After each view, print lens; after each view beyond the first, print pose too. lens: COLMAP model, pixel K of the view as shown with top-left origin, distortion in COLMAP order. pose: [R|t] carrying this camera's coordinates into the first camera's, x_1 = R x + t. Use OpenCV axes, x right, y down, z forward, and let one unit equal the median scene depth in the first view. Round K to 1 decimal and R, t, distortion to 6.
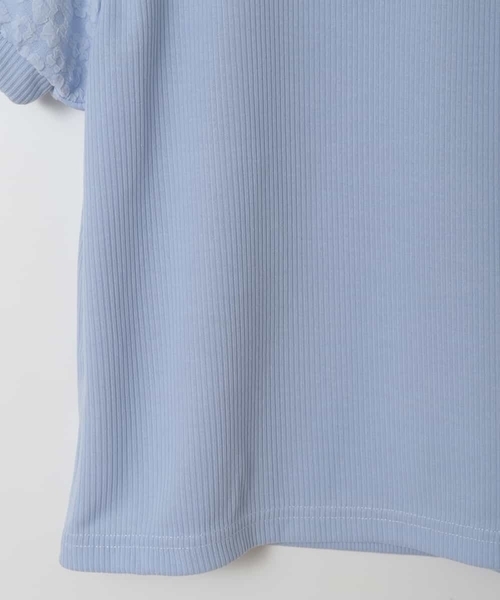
lens RADIAL K [[1349.5, 0, 277.0], [0, 1349.5, 325.2], [0, 0, 1]] dist [0.034506, 0.000000]
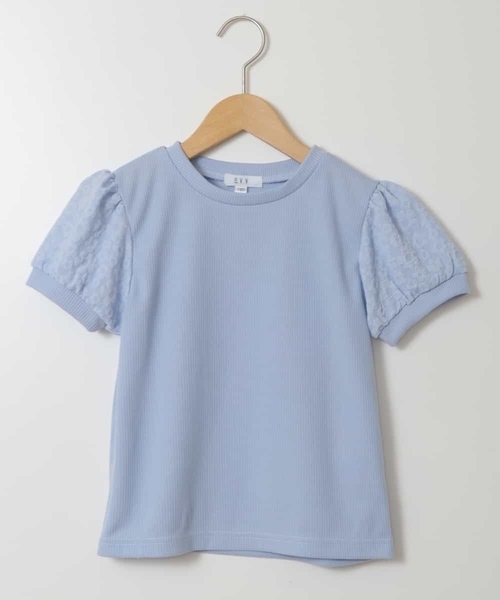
lens RADIAL K [[1061.1, 0, 251.0], [0, 1061.1, 301.1], [0, 0, 1]] dist [-0.105498, 0.000000]
pose [[0.999780, 0.020890, 0.001631, 0.066618], [-0.020129, 0.979145, -0.202163, 0.130855], [-0.005820, 0.202086, 0.979350, -0.700997]]
